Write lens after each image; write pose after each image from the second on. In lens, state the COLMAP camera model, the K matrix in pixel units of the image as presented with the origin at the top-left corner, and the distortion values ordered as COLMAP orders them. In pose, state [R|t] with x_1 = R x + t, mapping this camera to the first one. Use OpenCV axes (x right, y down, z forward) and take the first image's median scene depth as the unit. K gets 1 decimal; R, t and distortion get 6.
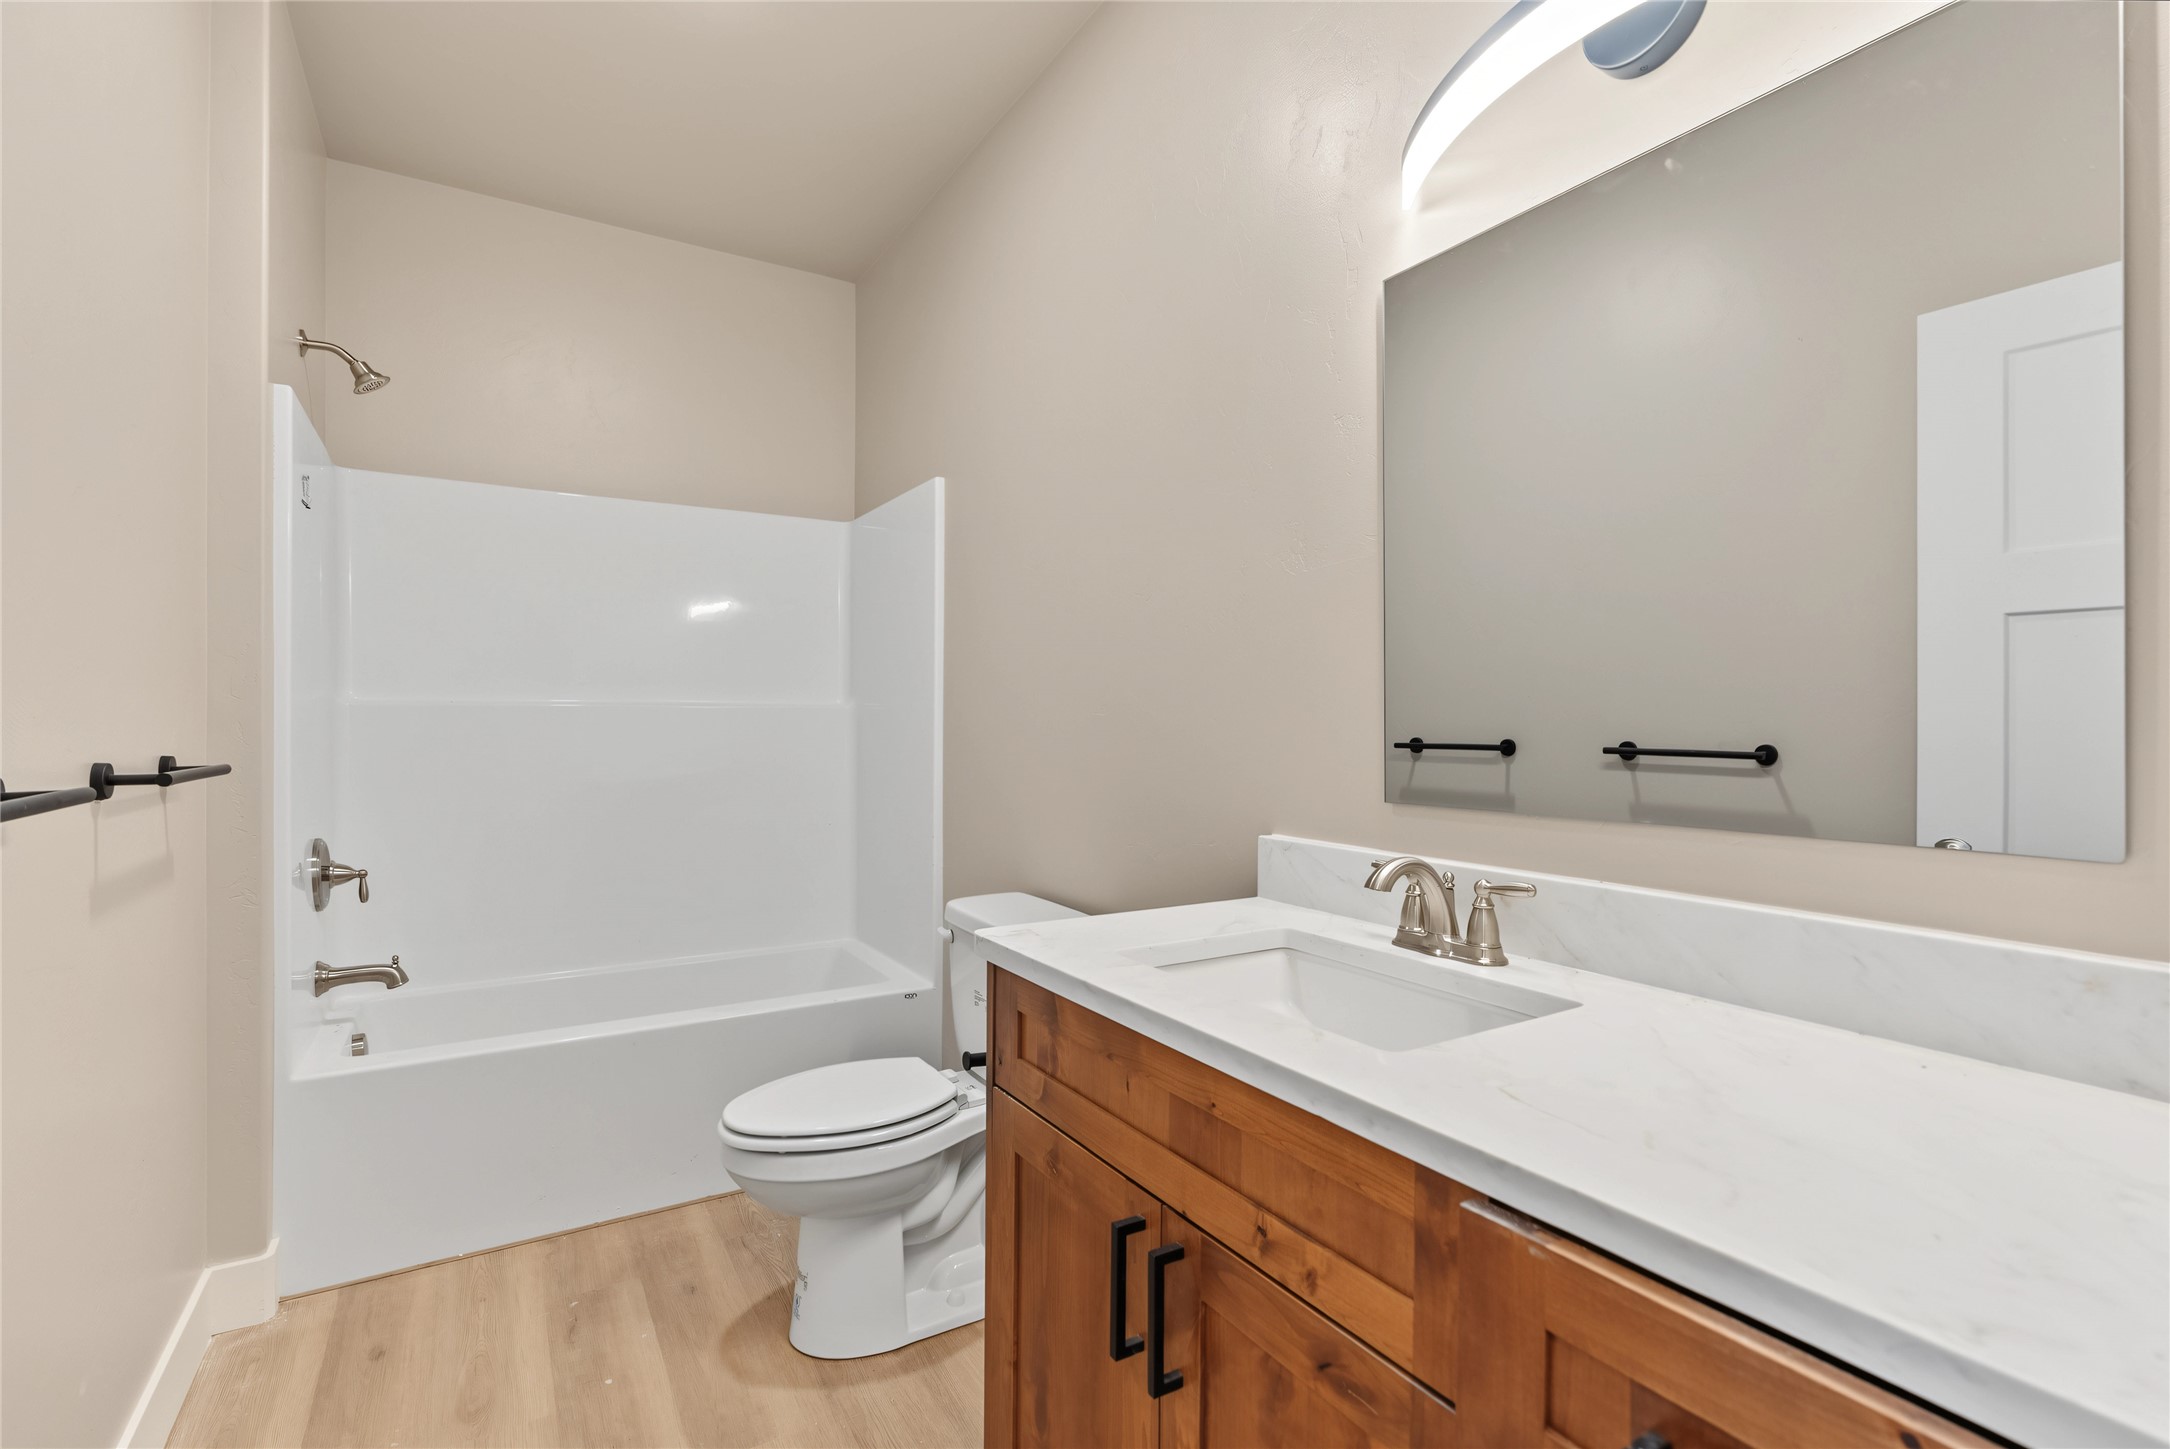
lens RADIAL K [[987.0, 0, 1083.9], [0, 987.0, 728.0], [0, 0, 1]] dist [-0.012734, 0.004885]
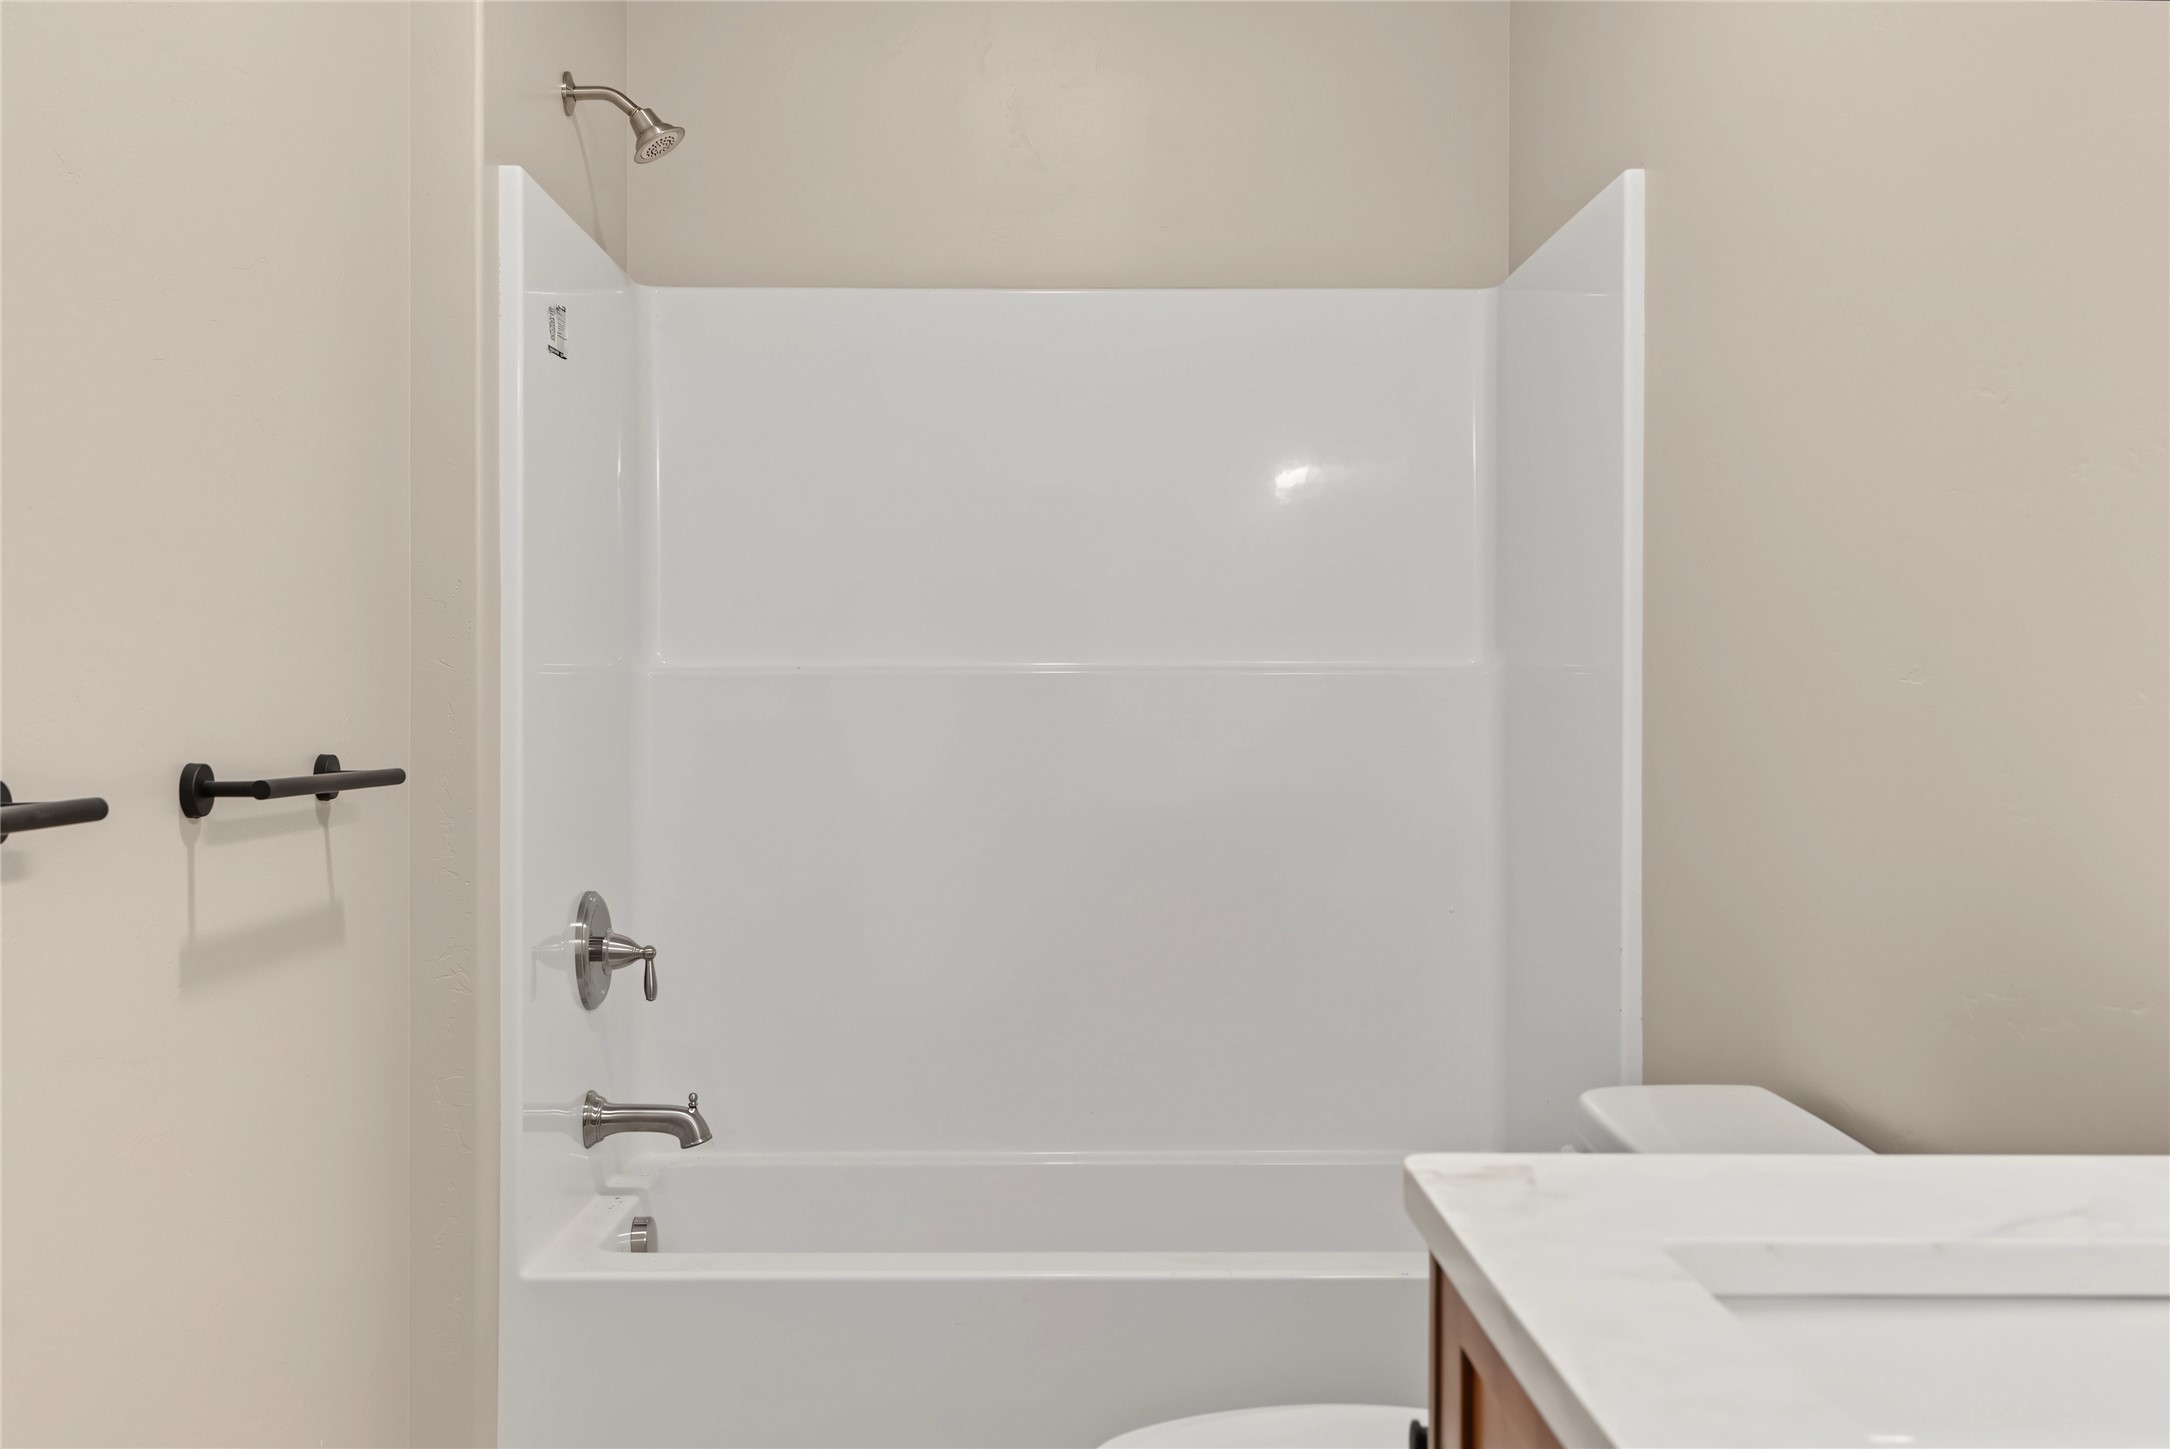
lens RADIAL K [[2011.9, 0, 1082.3], [0, 2011.9, 707.9], [0, 0, 1]] dist [-0.014589, 0.000000]
pose [[0.858099, -0.000580, -0.513485, 0.133756], [-0.001190, 0.999994, -0.003118, 0.000826], [0.513484, 0.003287, 0.858093, 0.074111]]
